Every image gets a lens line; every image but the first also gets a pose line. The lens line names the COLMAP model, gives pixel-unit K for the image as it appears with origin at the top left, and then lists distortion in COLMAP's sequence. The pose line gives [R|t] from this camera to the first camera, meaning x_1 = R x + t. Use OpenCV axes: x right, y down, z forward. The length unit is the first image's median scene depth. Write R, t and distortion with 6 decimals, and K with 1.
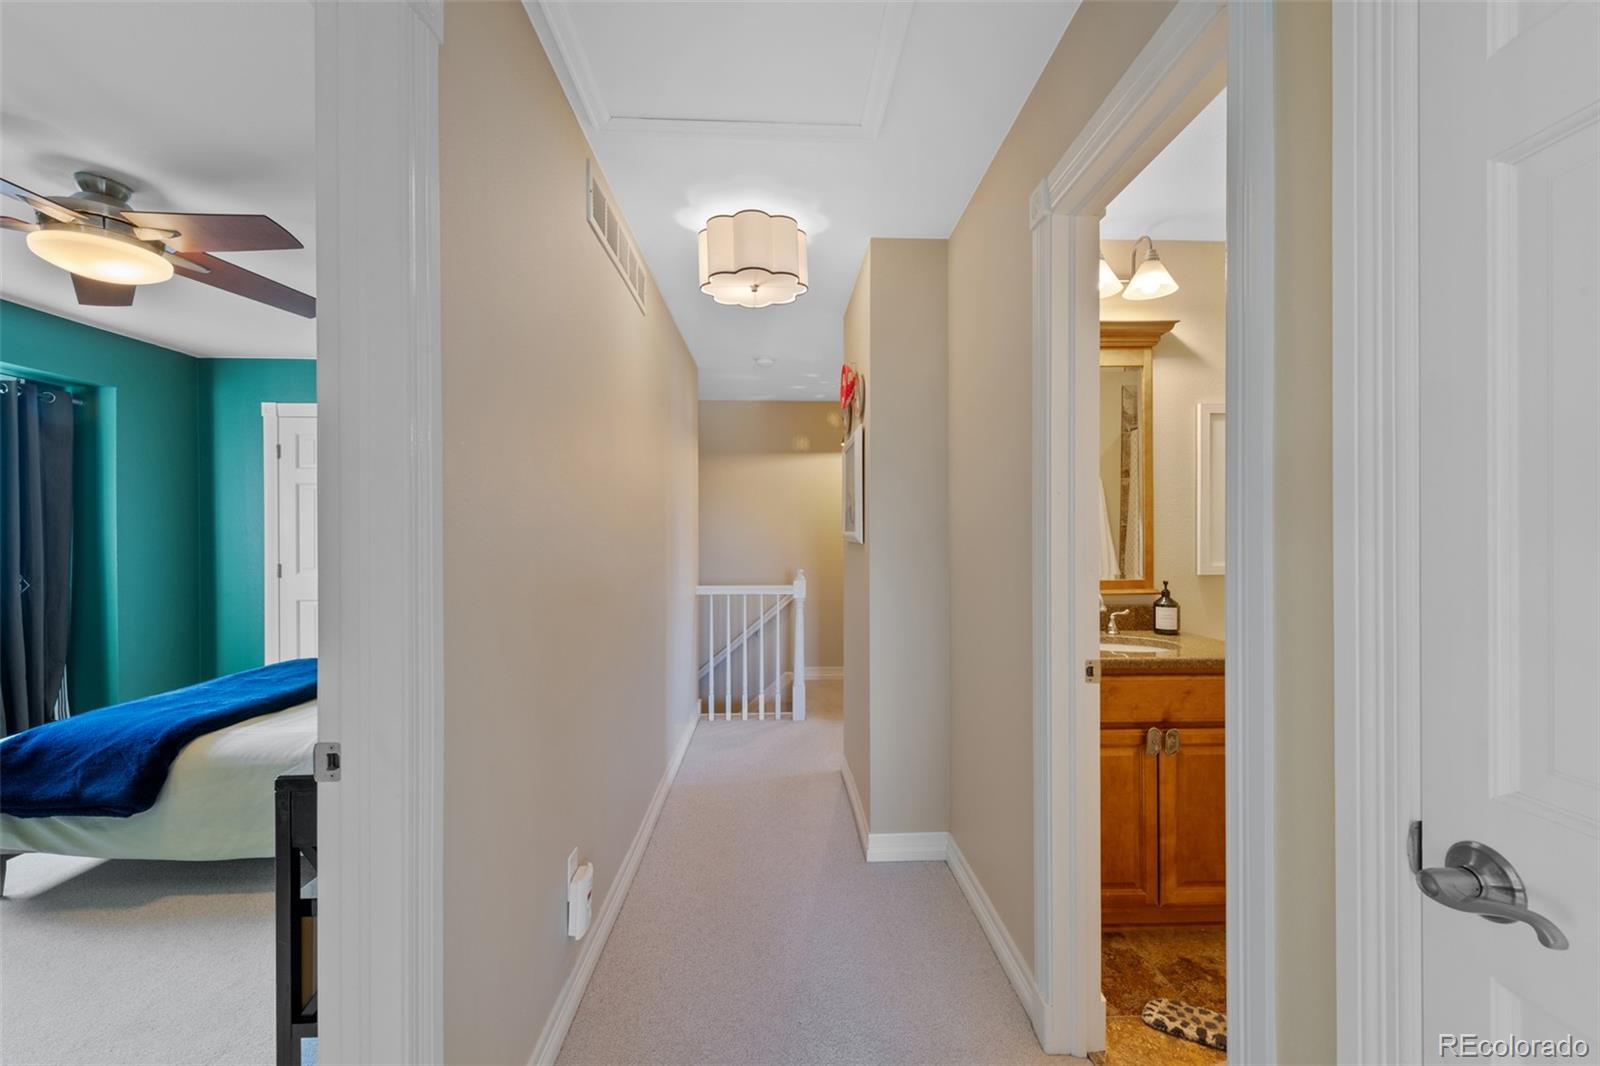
lens RADIAL K [[626.3, 0, 798.2], [0, 626.3, 538.7], [0, 0, 1]] dist [0.003099, -0.000703]
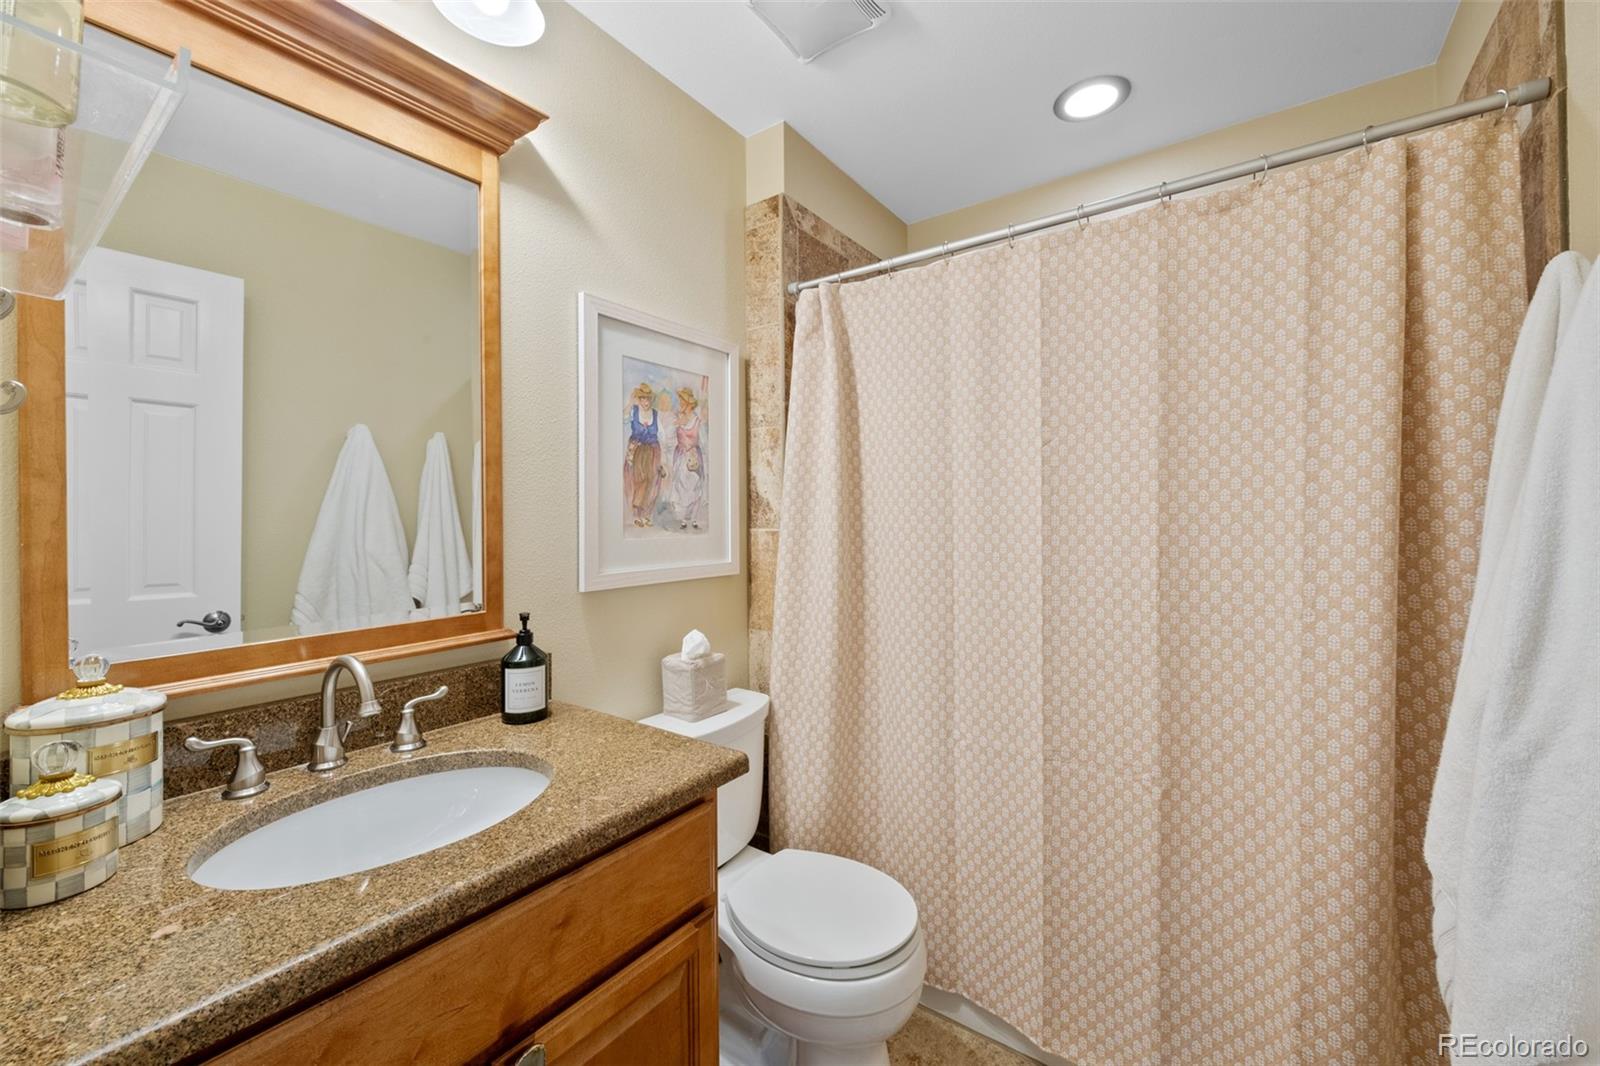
lens RADIAL K [[626.3, 0, 808.4], [0, 626.3, 525.0], [0, 0, 1]] dist [0.003099, -0.000703]
pose [[0.600671, -0.001828, 0.799494, 0.317904], [0.002404, 0.999997, 0.000480, -0.003162], [-0.799493, 0.001634, 0.600674, 0.510791]]
